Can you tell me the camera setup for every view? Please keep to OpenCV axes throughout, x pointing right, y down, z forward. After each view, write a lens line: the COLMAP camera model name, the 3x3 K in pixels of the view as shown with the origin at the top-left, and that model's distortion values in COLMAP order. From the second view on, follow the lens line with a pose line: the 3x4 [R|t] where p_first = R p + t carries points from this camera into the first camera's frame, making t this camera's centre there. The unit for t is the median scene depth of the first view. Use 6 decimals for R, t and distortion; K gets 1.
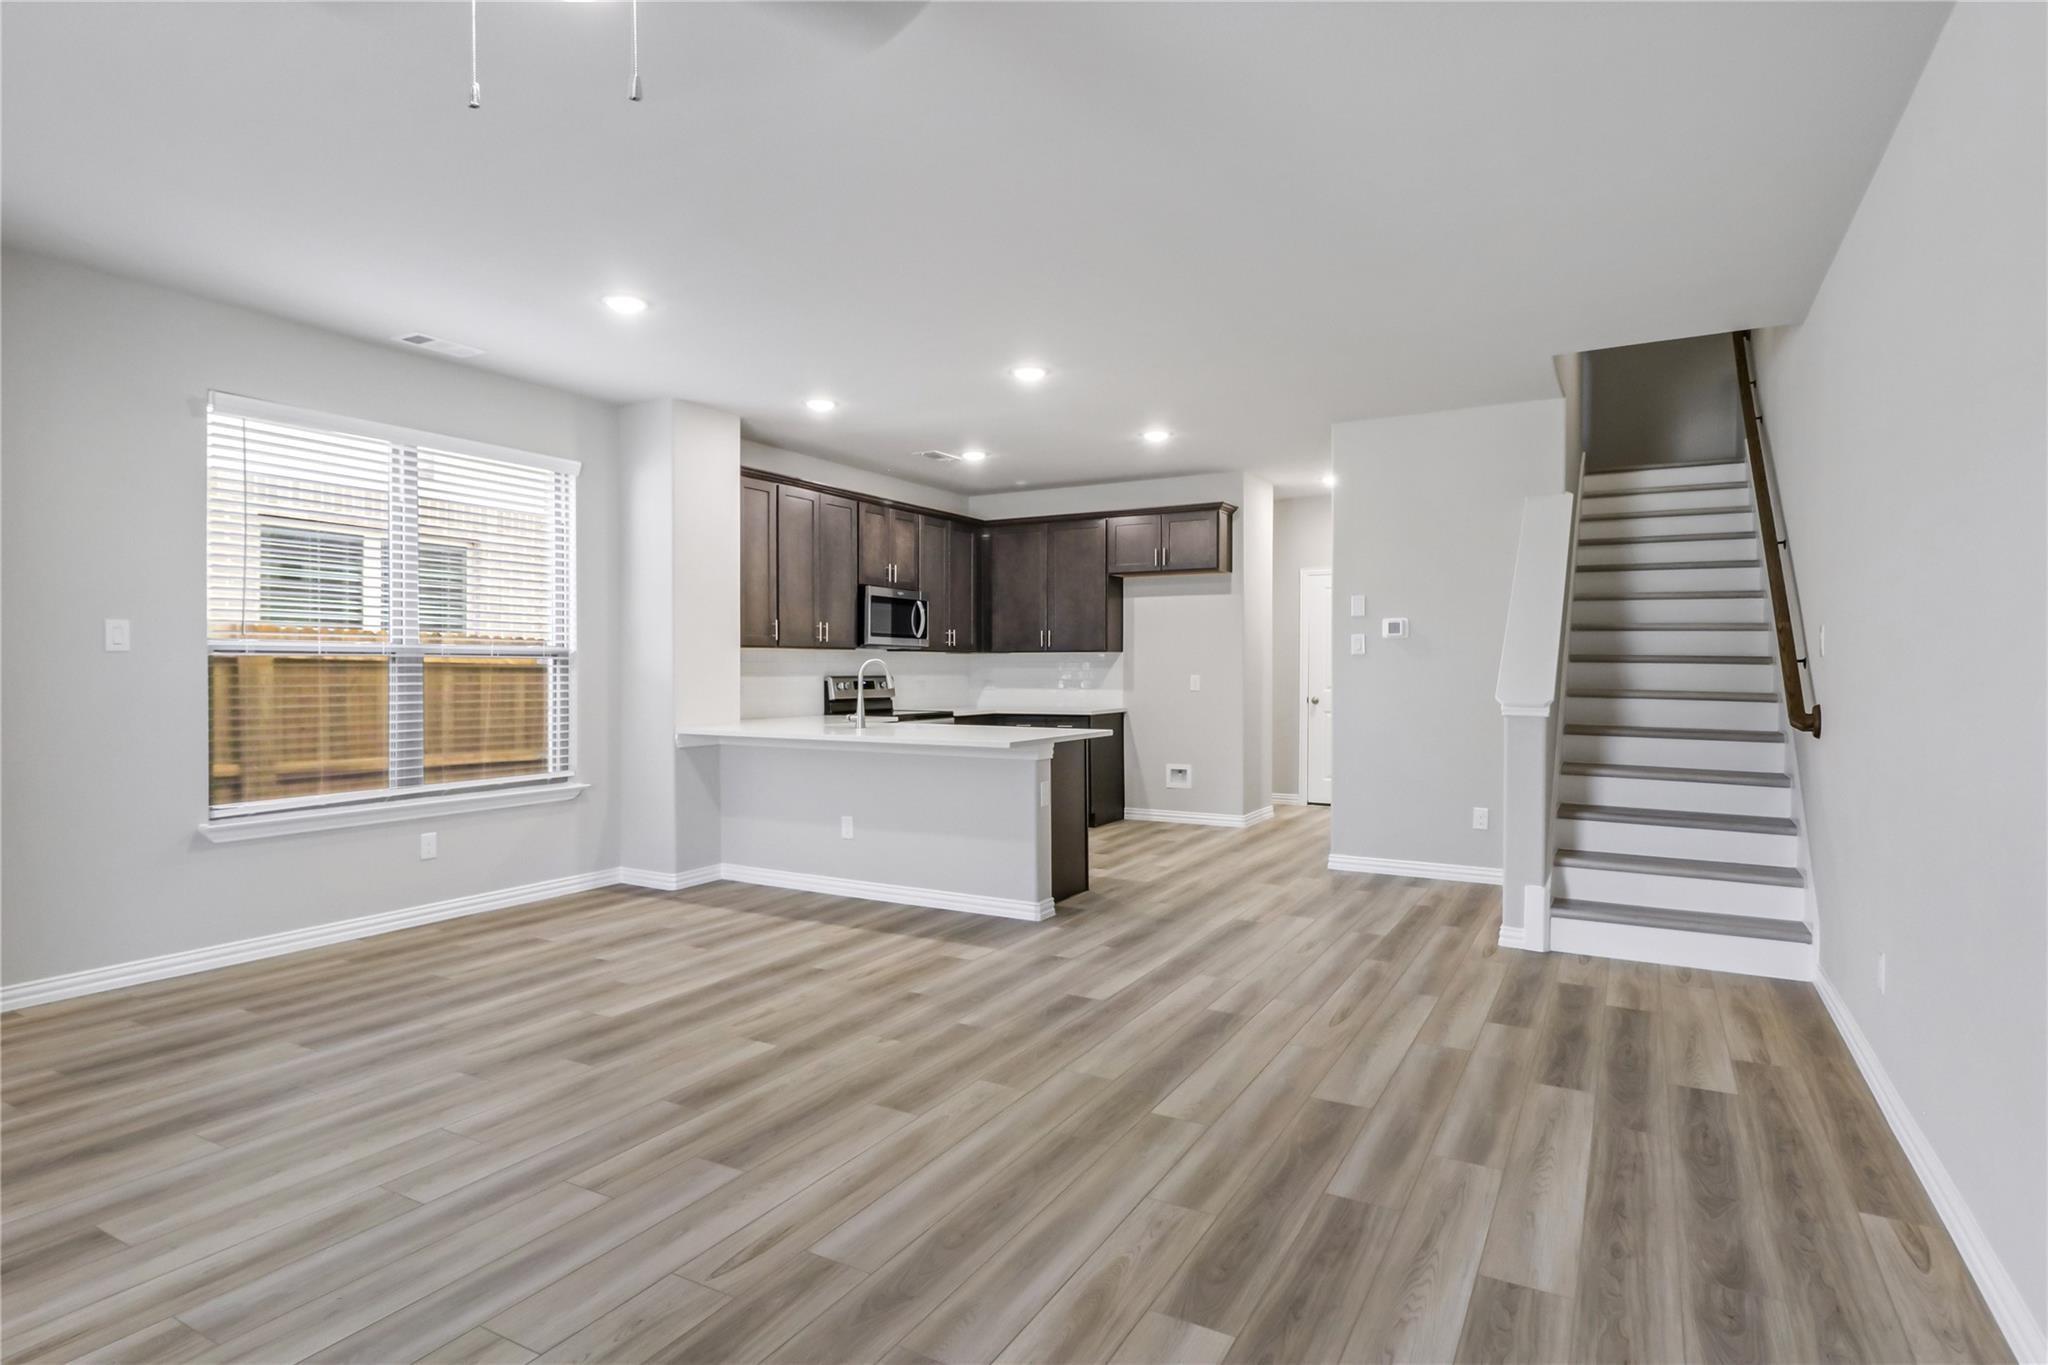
lens RADIAL K [[1092.7, 0, 1004.7], [0, 1092.7, 667.0], [0, 0, 1]] dist [0.028870, -0.017809]
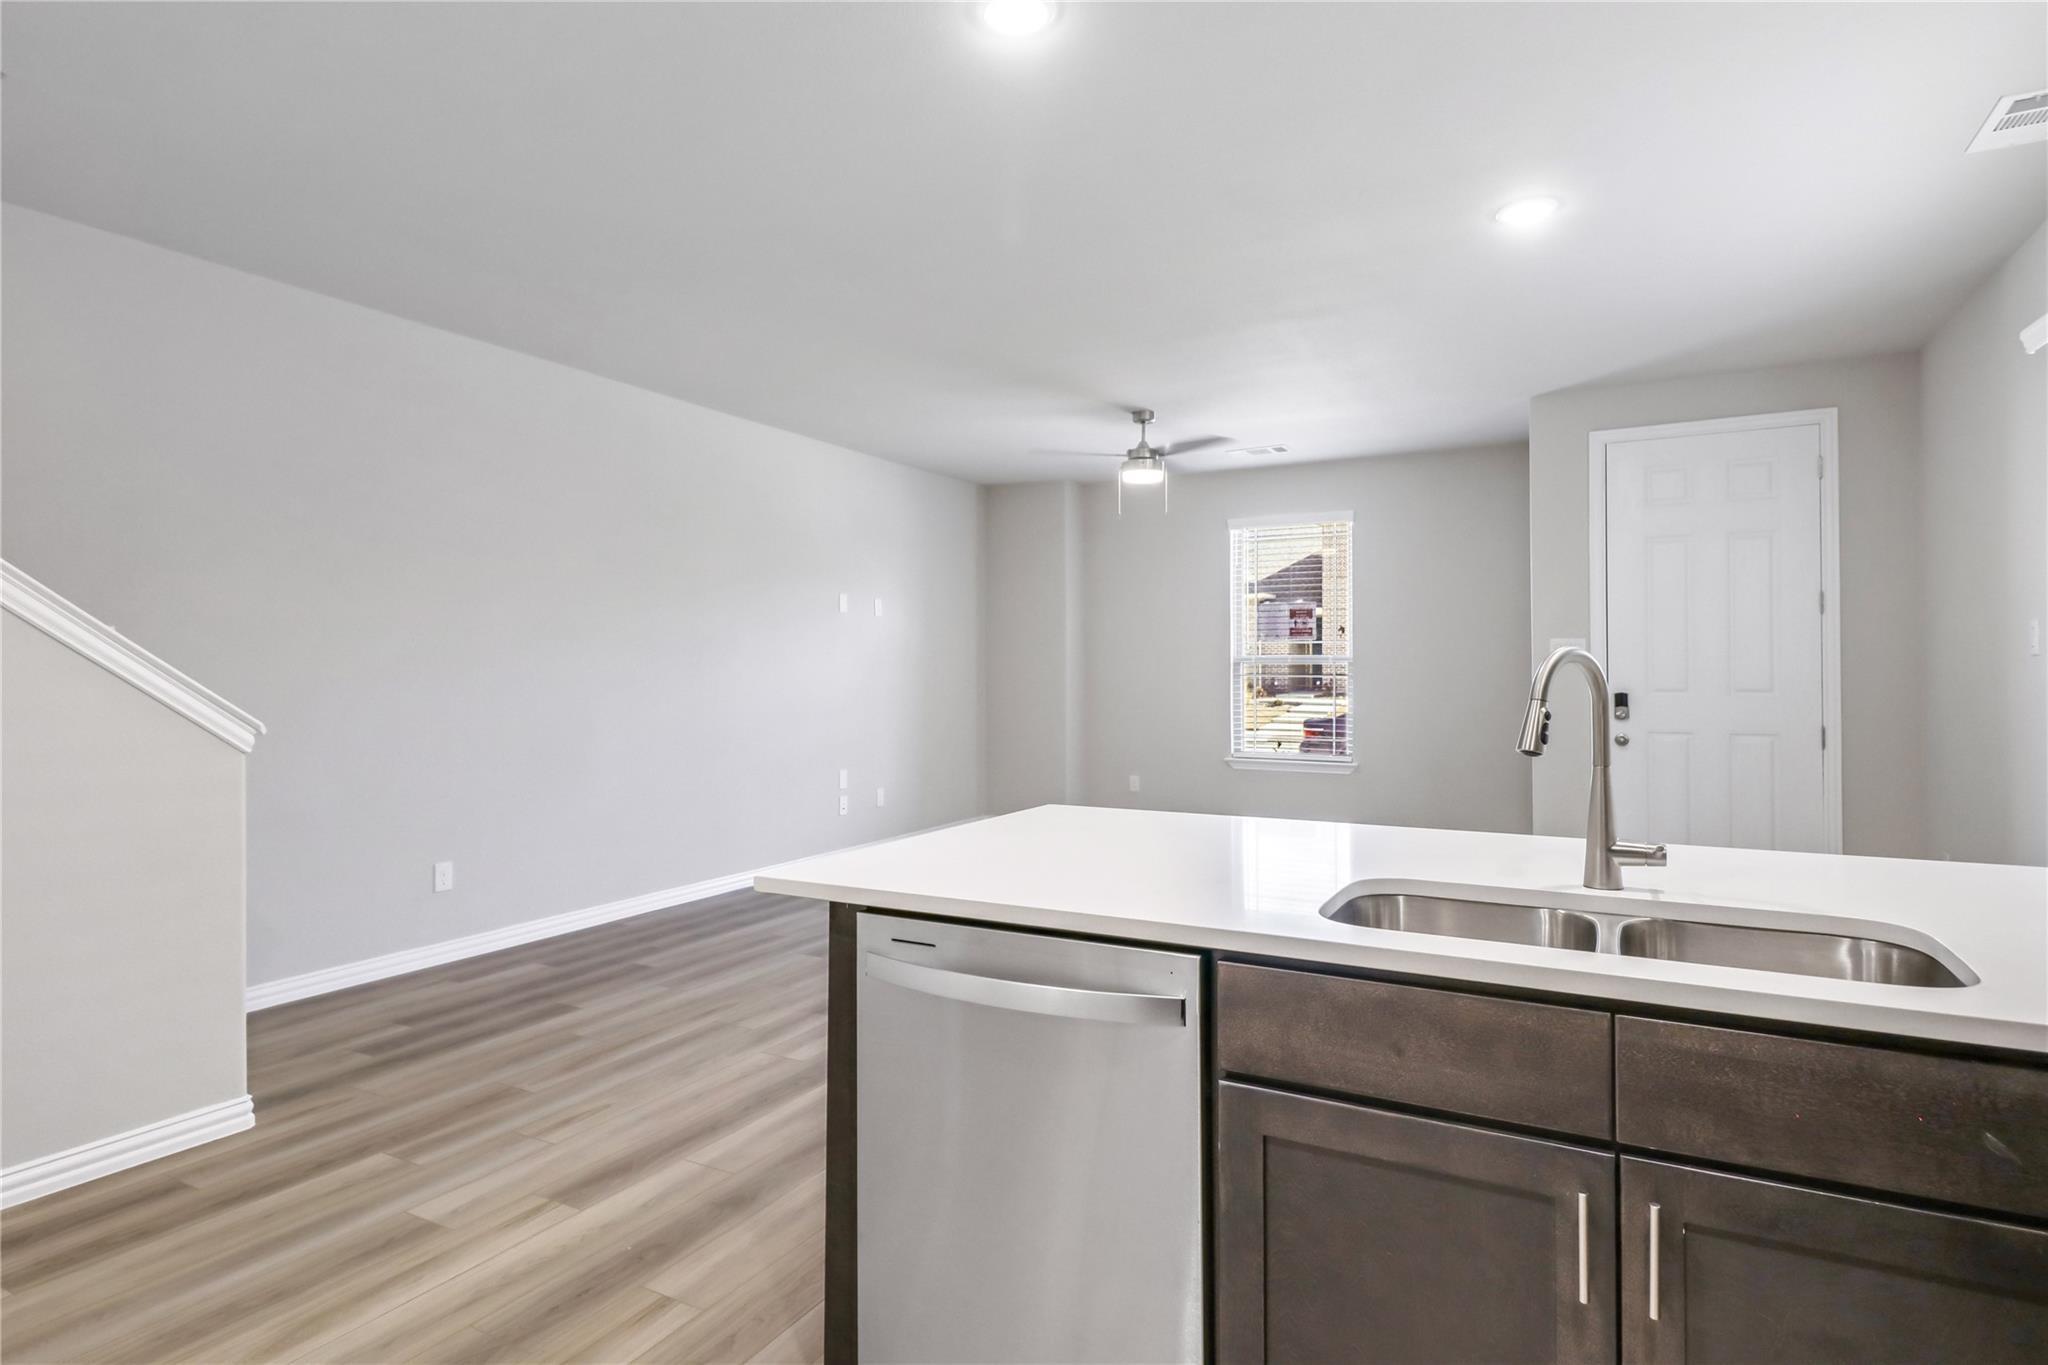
lens RADIAL K [[1092.7, 0, 1004.7], [0, 1092.7, 667.0], [0, 0, 1]] dist [0.028870, -0.017809]
pose [[-0.999901, 0.001152, -0.014011, 0.040591], [0.001223, 0.999987, -0.005032, -0.000602], [0.014005, -0.005049, -0.999889, 1.810555]]
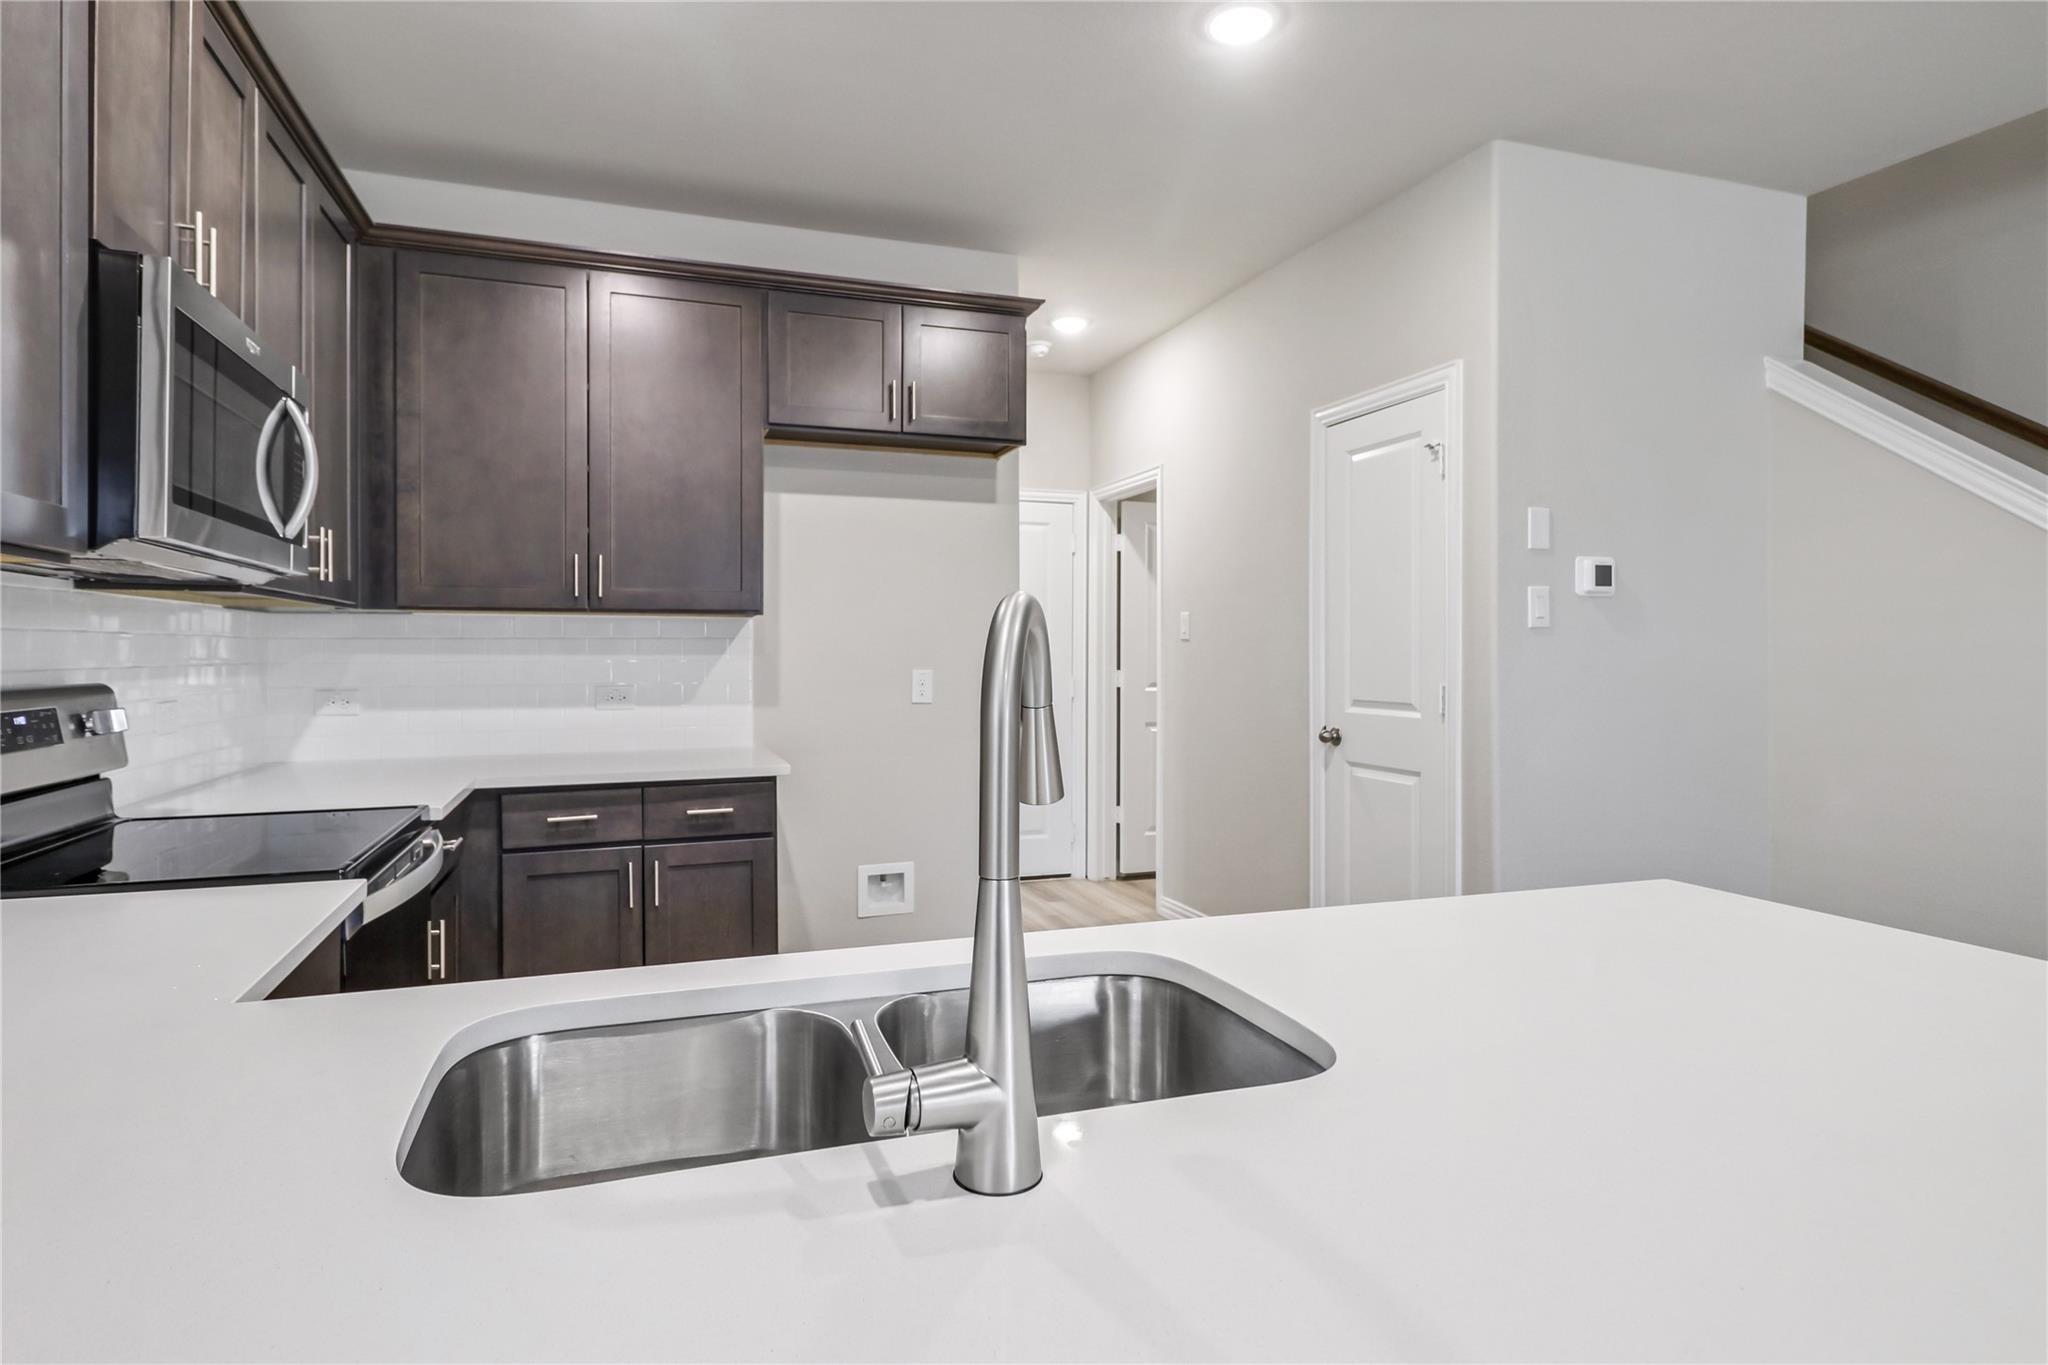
lens RADIAL K [[1107.4, 0, 1007.9], [0, 1107.4, 641.8], [0, 0, 1]] dist [0.031914, -0.000169]
pose [[0.656342, 0.006515, 0.754435, -0.316460], [-0.001376, 0.999971, -0.007439, -0.001304], [-0.754462, 0.003845, 0.656332, 1.291690]]
